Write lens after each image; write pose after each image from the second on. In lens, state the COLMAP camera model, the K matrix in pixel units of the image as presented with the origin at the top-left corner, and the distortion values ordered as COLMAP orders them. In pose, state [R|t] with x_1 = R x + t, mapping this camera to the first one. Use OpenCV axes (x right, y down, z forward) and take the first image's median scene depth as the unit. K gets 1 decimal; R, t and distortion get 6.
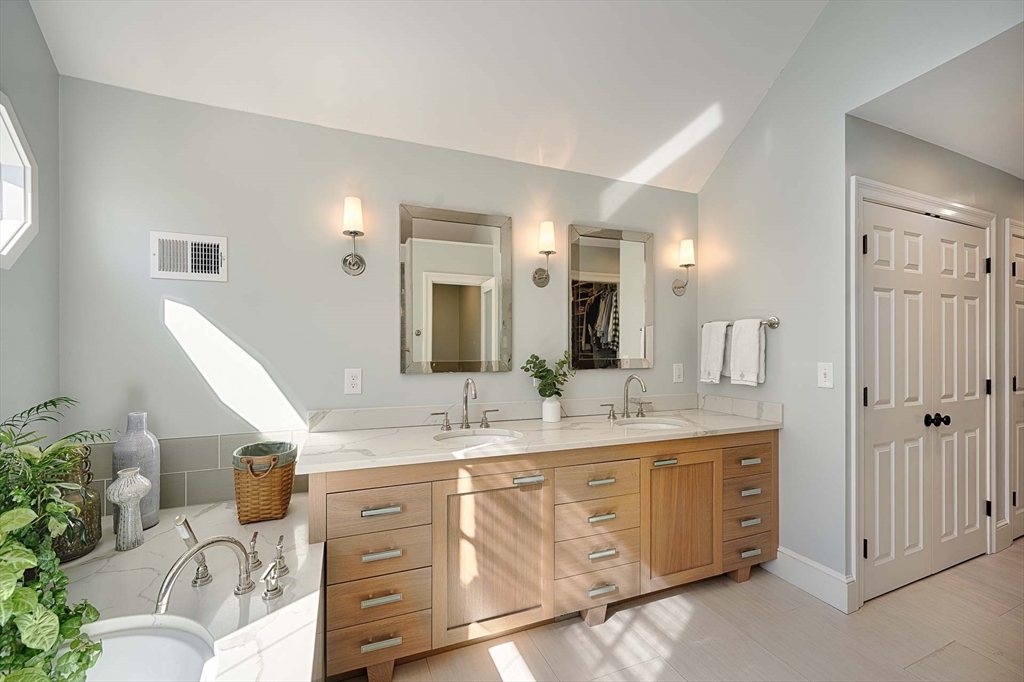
lens RADIAL K [[404.6, 0, 512.9], [0, 404.6, 354.8], [0, 0, 1]] dist [0.015925, 0.000124]
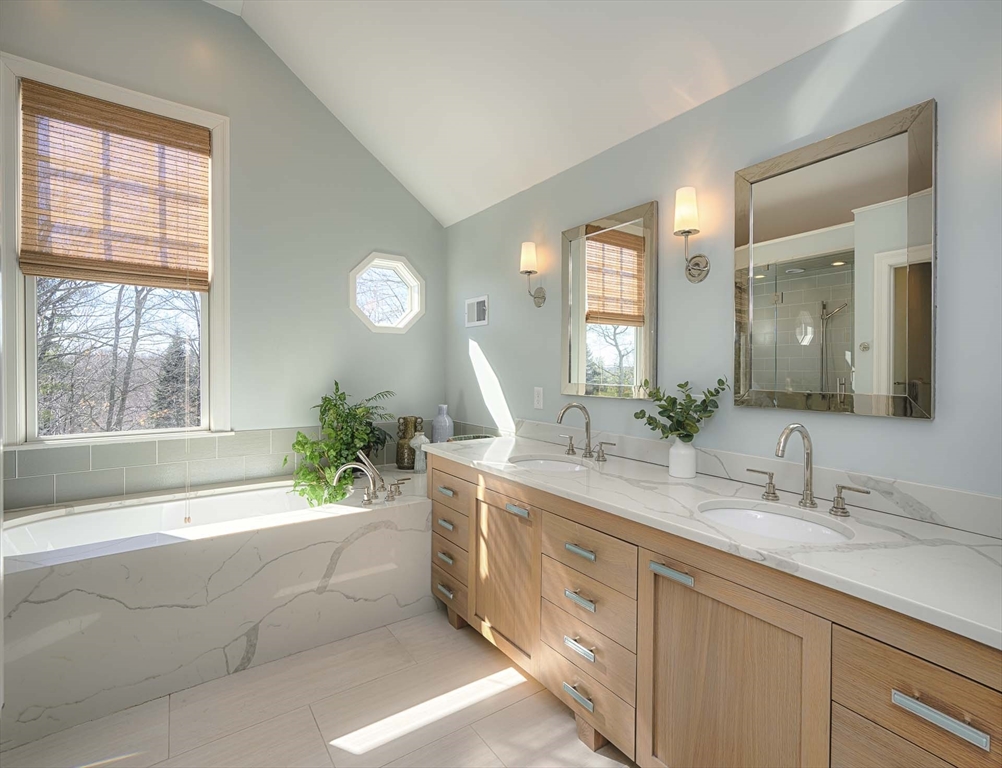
lens RADIAL K [[471.7, 0, 527.5], [0, 471.7, 378.3], [0, 0, 1]] dist [0.041202, -0.040397]
pose [[0.281973, 0.022130, -0.959167, 1.033127], [-0.016249, 0.999701, 0.018288, -0.017595], [0.959285, 0.010429, 0.282248, 0.672205]]
